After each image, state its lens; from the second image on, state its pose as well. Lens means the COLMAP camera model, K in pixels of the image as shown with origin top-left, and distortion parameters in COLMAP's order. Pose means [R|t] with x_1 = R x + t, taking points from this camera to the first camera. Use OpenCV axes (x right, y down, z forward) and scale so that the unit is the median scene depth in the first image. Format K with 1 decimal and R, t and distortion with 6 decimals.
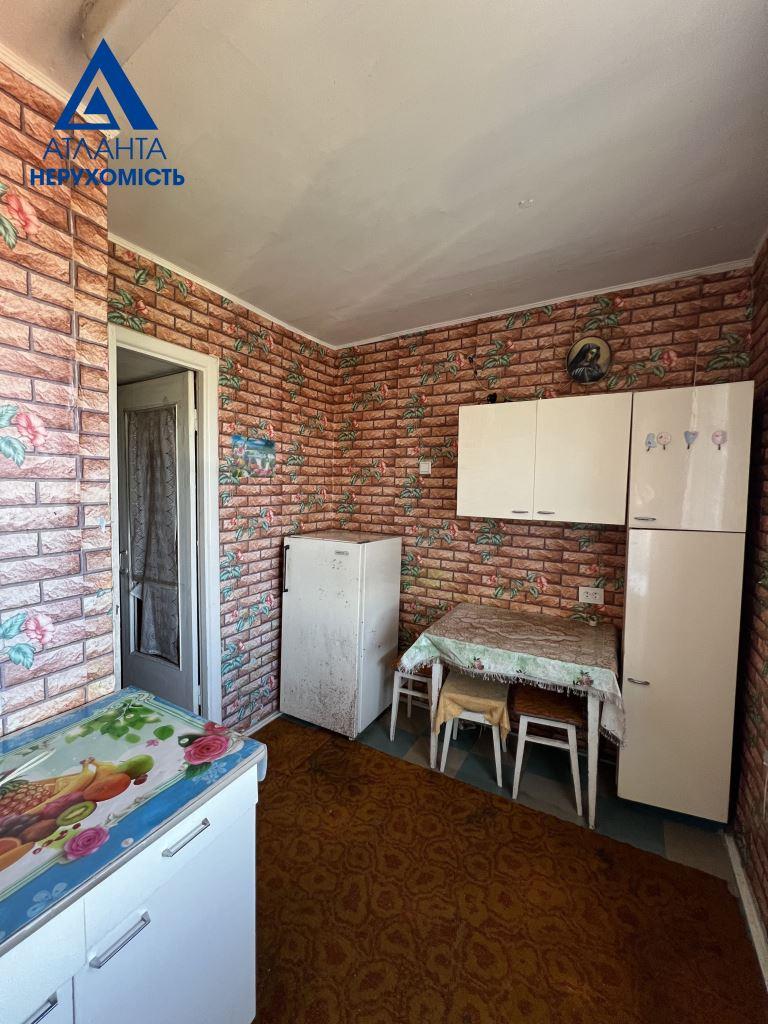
lens RADIAL K [[410.1, 0, 381.6], [0, 410.1, 511.8], [0, 0, 1]] dist [-0.002052, 0.000501]
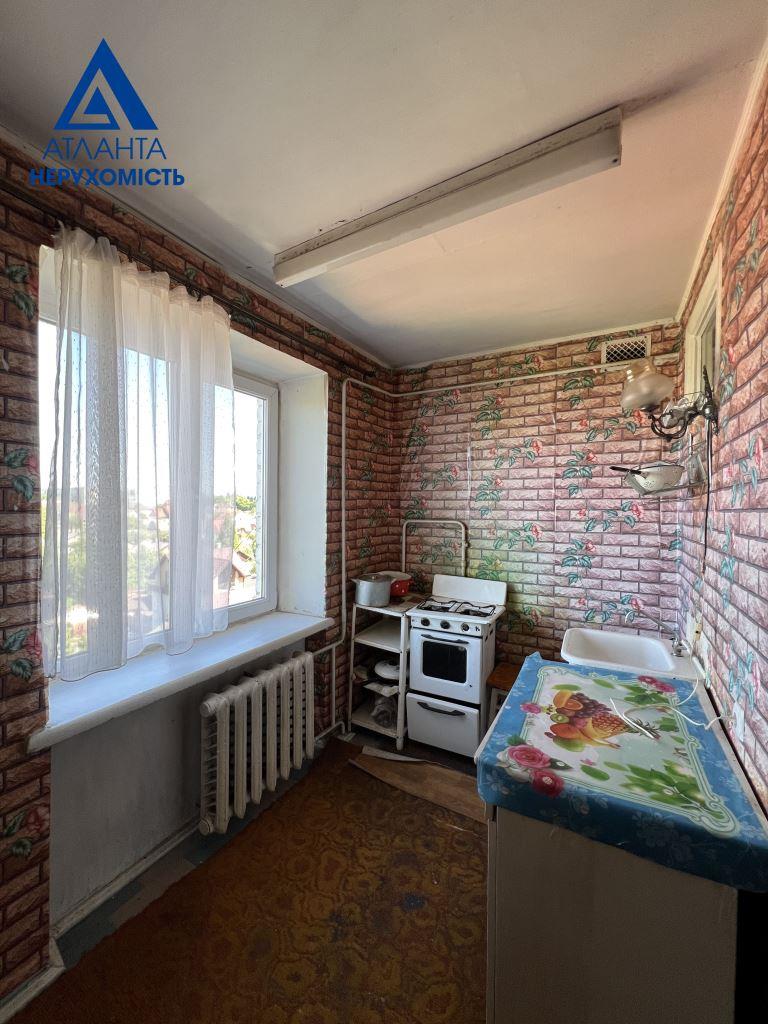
lens RADIAL K [[411.0, 0, 381.2], [0, 411.0, 511.7], [0, 0, 1]] dist [-0.004314, 0.000150]
pose [[-0.999583, -0.024914, -0.014631, -0.008498], [-0.025888, 0.997164, 0.070661, -0.103142], [0.012829, 0.071011, -0.997393, 1.679414]]
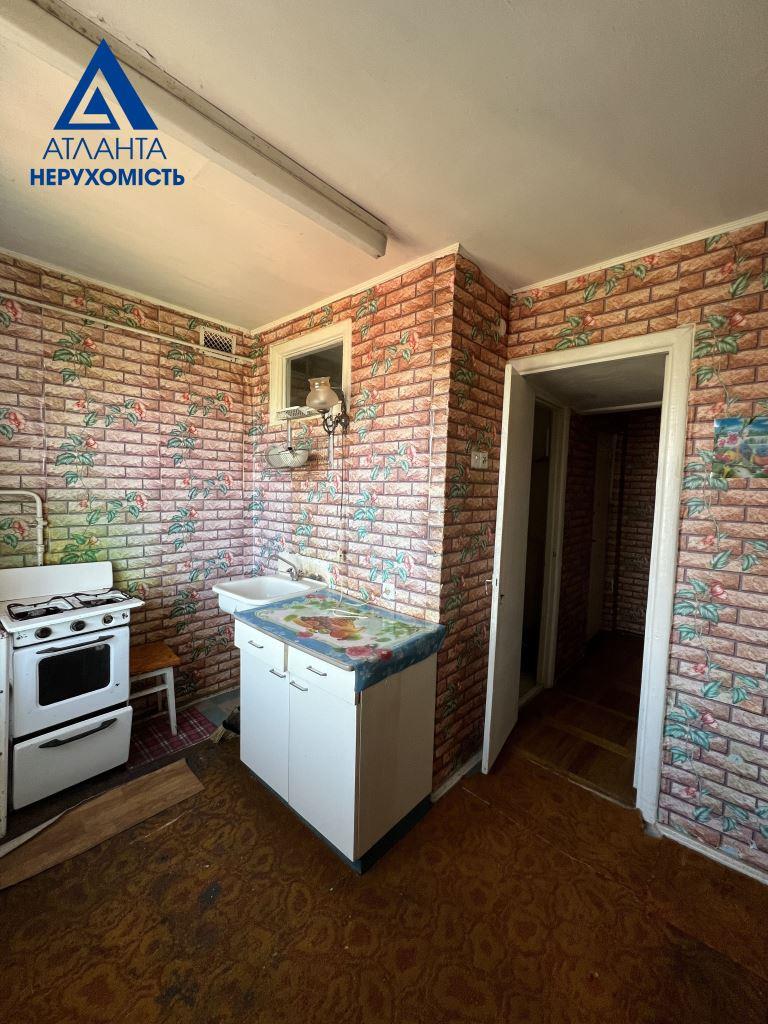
lens RADIAL K [[410.1, 0, 383.3], [0, 410.1, 511.8], [0, 0, 1]] dist [-0.002052, 0.000501]
pose [[-0.200817, 0.036447, -0.978950, 0.875240], [-0.087021, 0.994693, 0.054884, -0.030812], [0.975756, 0.096211, -0.196580, 1.117396]]
